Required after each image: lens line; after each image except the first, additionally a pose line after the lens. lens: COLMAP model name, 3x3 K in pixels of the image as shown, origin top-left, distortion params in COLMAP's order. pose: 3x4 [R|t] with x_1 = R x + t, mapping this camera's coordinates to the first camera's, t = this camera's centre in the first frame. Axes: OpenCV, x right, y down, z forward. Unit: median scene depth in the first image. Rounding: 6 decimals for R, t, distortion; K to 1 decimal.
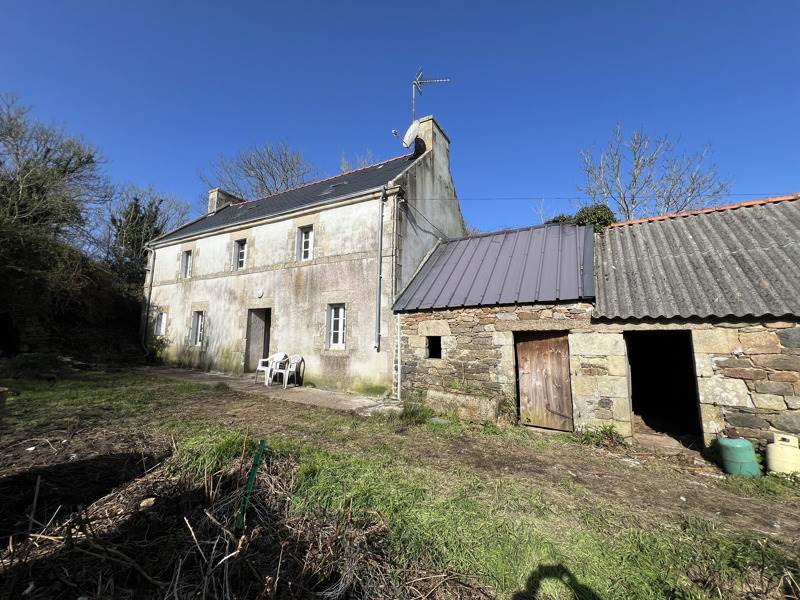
lens RADIAL K [[319.7, 0, 400.0], [0, 319.7, 300.0], [0, 0, 1]] dist [-0.000847, -0.000137]
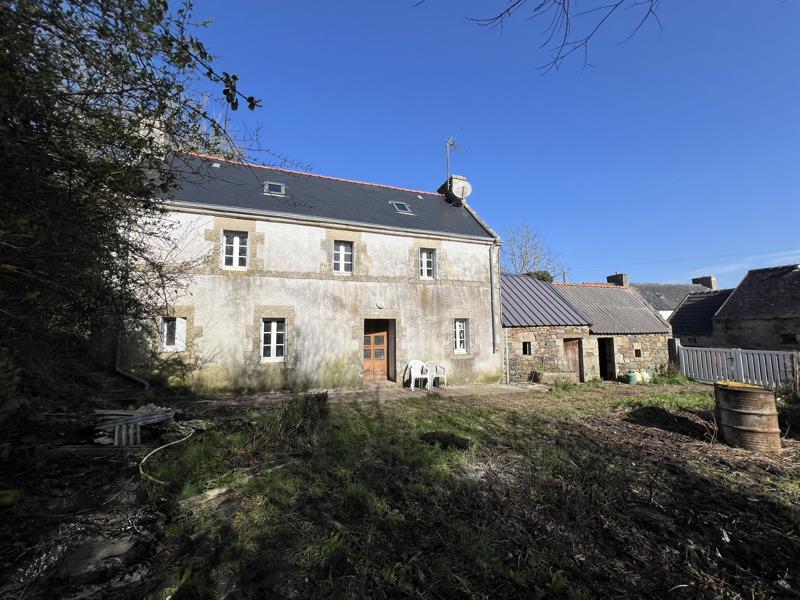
lens RADIAL K [[319.7, 0, 400.0], [0, 319.7, 300.0], [0, 0, 1]] dist [-0.000847, -0.000137]
pose [[0.645882, 0.048581, 0.761890, -1.408887], [-0.084995, 0.996345, 0.008522, -0.056271], [-0.758691, -0.070261, 0.647650, 0.369433]]
